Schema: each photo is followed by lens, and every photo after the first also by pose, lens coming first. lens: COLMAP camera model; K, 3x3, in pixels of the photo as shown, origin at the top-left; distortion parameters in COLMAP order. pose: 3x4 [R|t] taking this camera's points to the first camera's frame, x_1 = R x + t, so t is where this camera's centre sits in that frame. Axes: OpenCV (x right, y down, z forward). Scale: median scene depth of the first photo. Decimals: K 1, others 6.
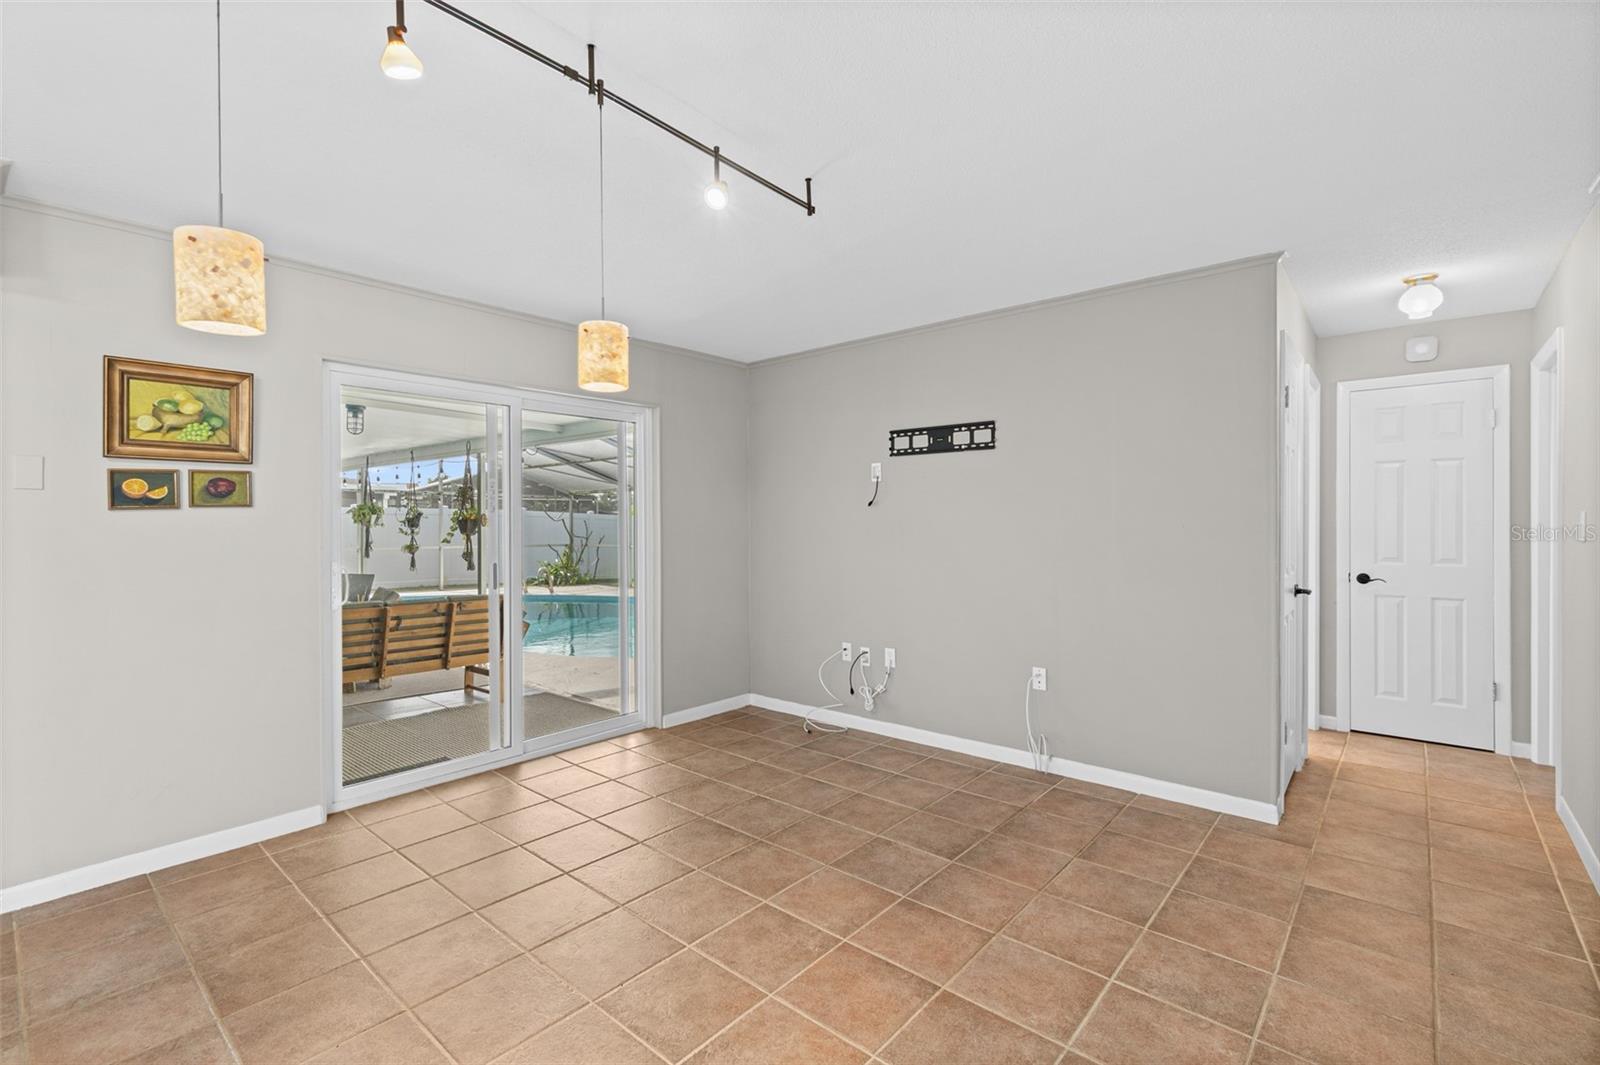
lens RADIAL K [[716.7, 0, 779.6], [0, 716.7, 523.3], [0, 0, 1]] dist [-0.000553, -0.000310]
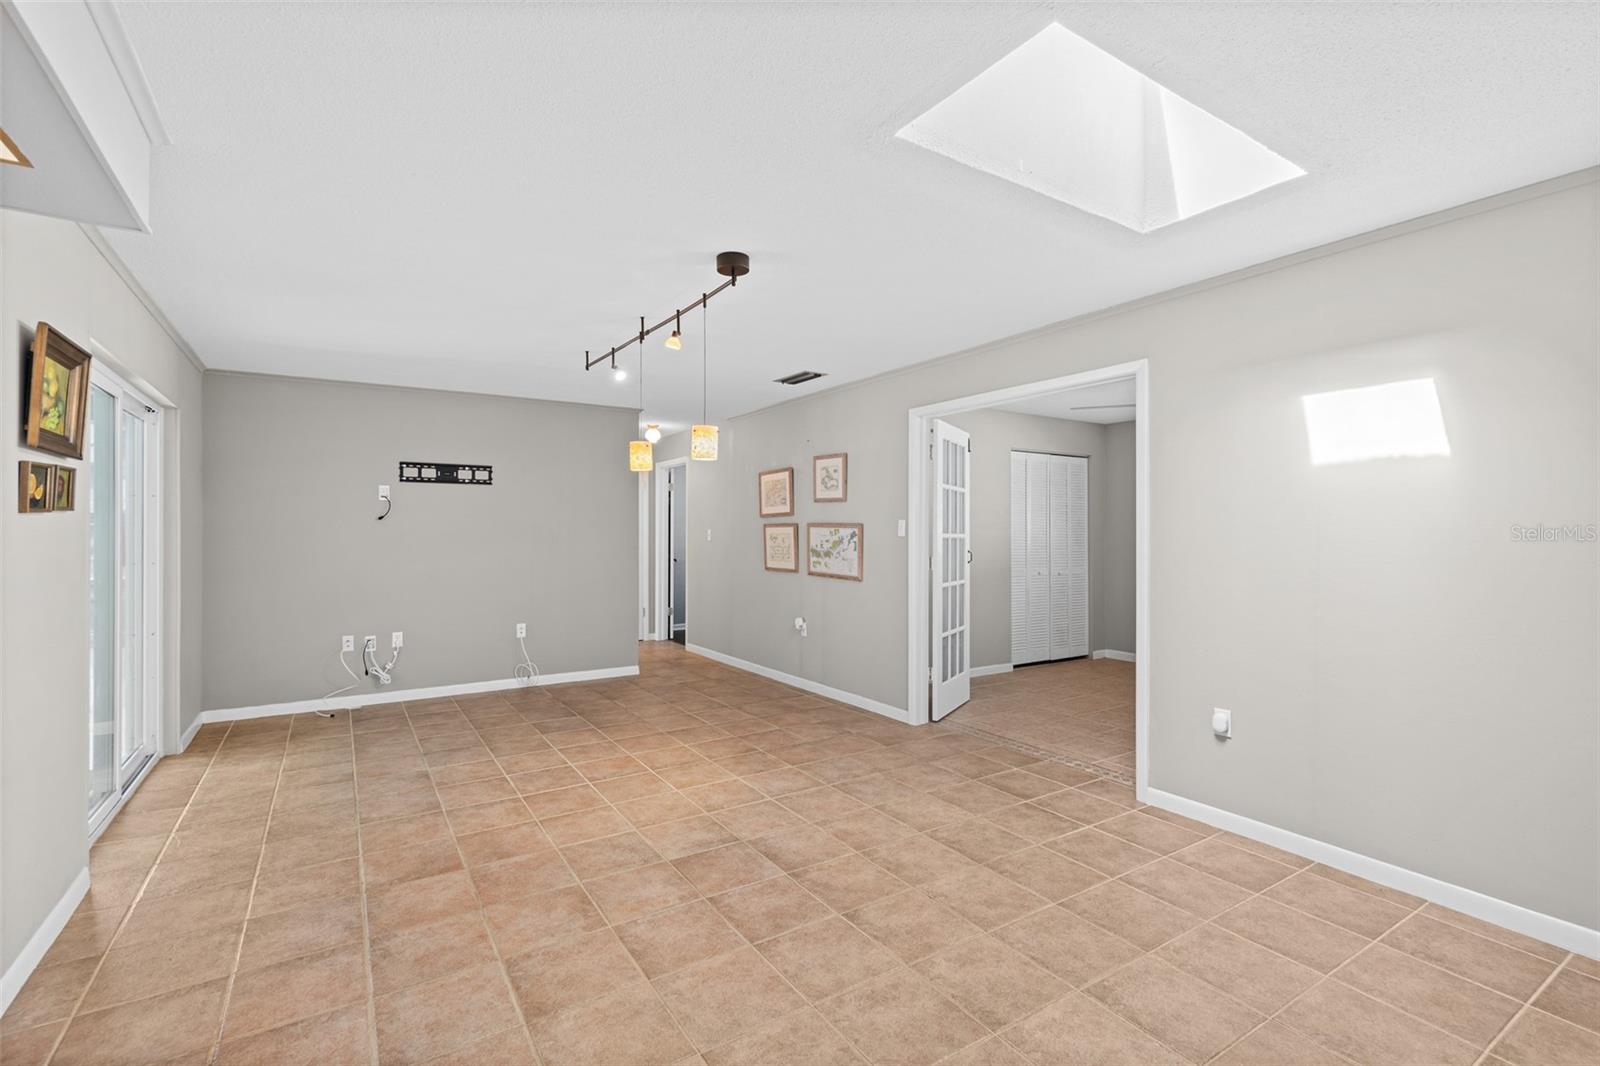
lens RADIAL K [[708.0, 0, 787.7], [0, 708.0, 526.8], [0, 0, 1]] dist [-0.001039, -0.000252]
pose [[0.279753, 0.011512, 0.960003, -1.120264], [0.003197, 0.999911, -0.012923, 0.007349], [-0.960067, 0.006684, 0.279692, -0.022876]]
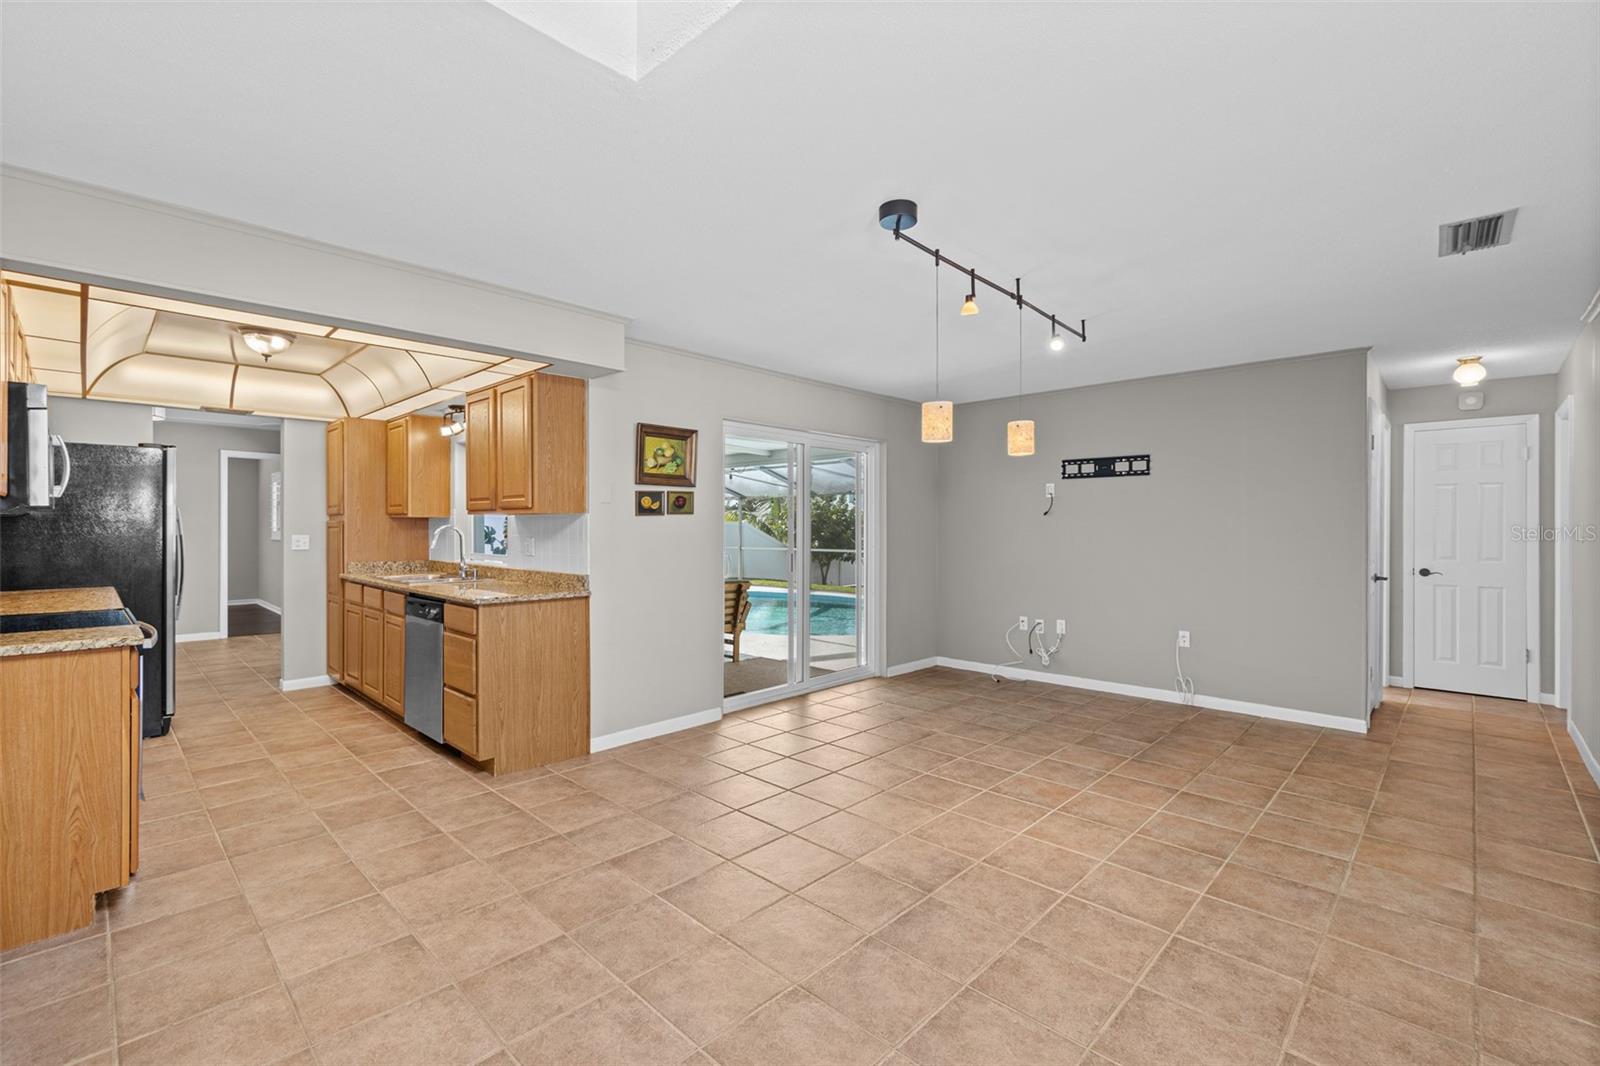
lens RADIAL K [[696.3, 0, 783.6], [0, 696.3, 527.0], [0, 0, 1]] dist [-0.001210, 0.000066]
pose [[0.998578, 0.006895, -0.052854, -0.395147], [-0.007090, 0.999969, -0.003502, 0.008185], [0.052829, 0.003871, 0.998596, -0.455109]]
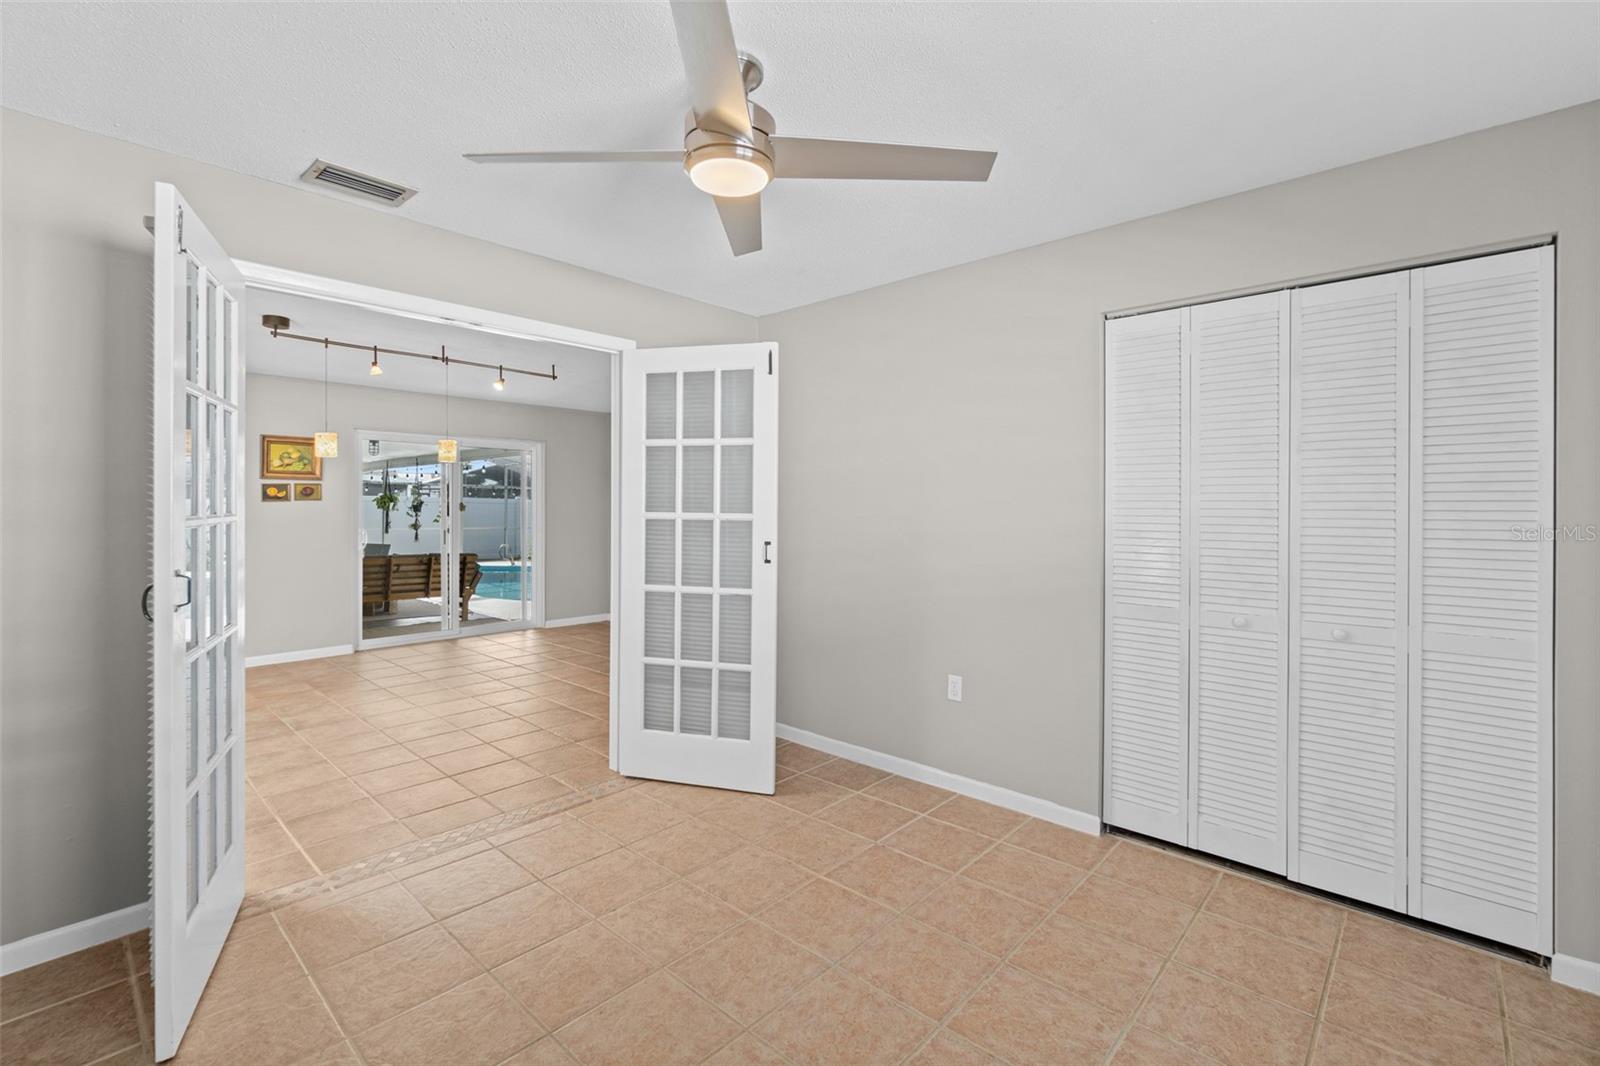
lens RADIAL K [[706.4, 0, 776.3], [0, 706.4, 511.2], [0, 0, 1]] dist [-0.008122, 0.000730]
pose [[0.999489, 0.007477, -0.031070, 0.594859], [-0.007503, 0.999972, -0.000728, 0.000993], [0.031064, 0.000961, 0.999517, -0.916876]]
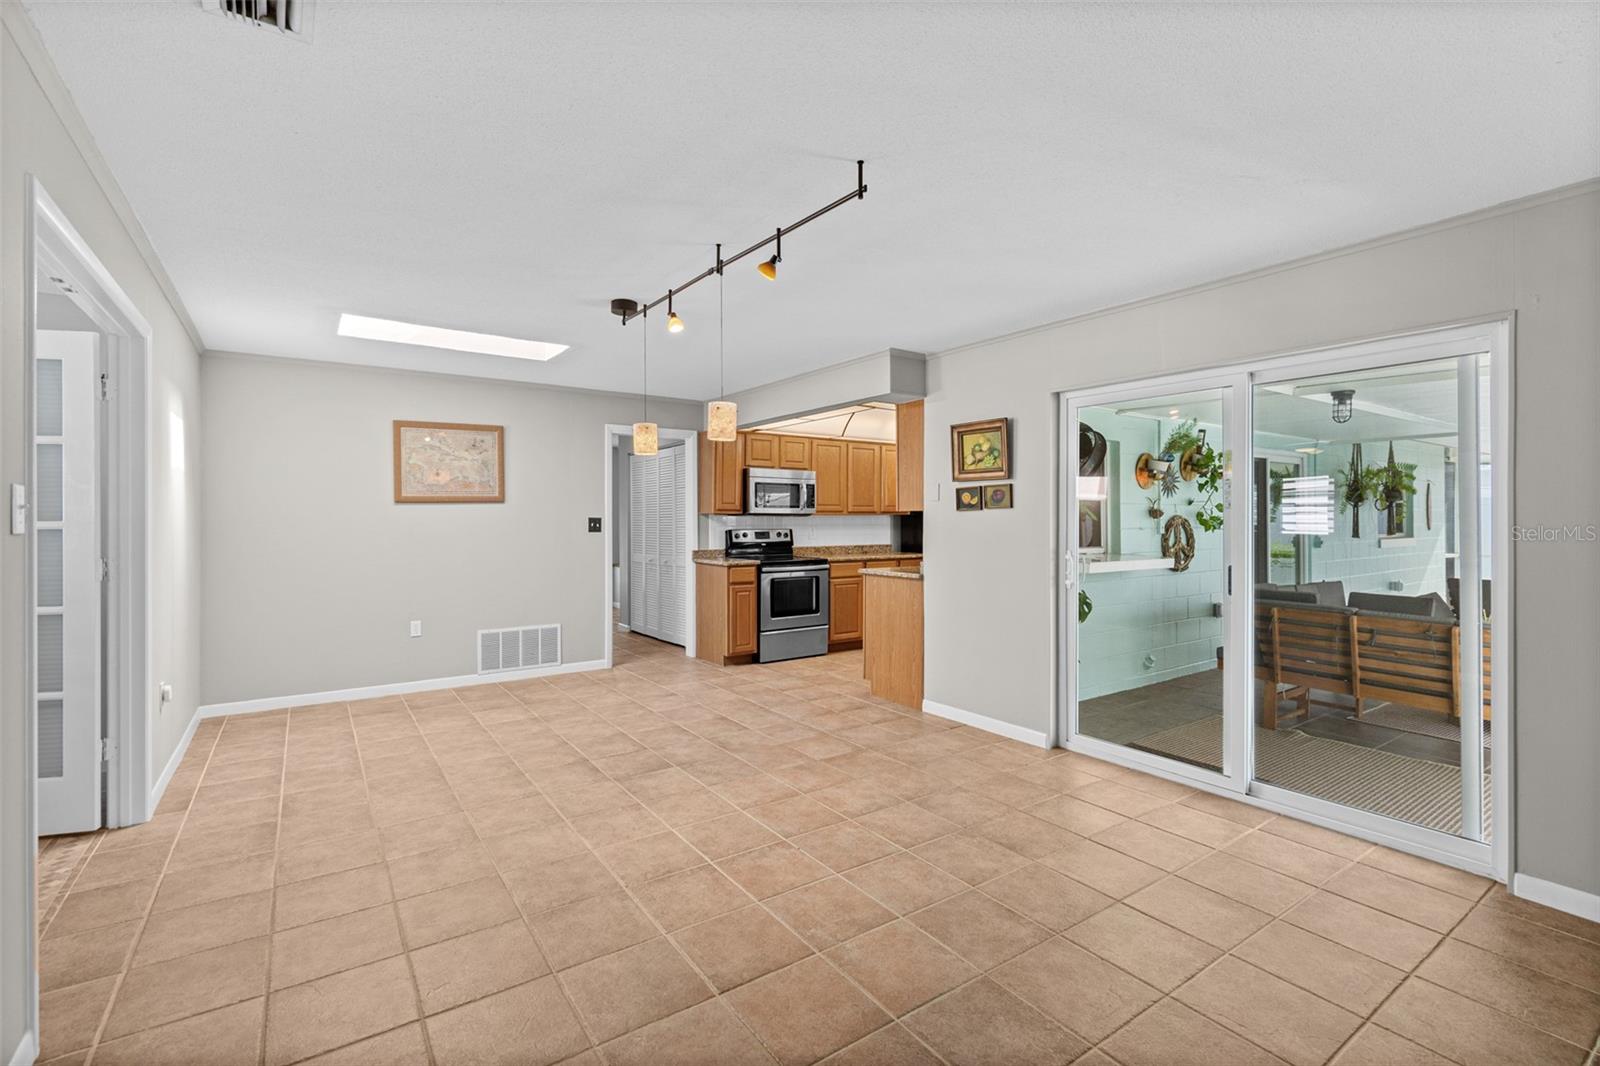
lens RADIAL K [[714.4, 0, 786.1], [0, 714.4, 515.7], [0, 0, 1]] dist [-0.000345, -0.000183]
pose [[-0.246908, -0.000280, -0.969039, 0.687382], [-0.004240, 0.999991, 0.000792, -0.005328], [0.969030, 0.004304, -0.246907, 0.792960]]
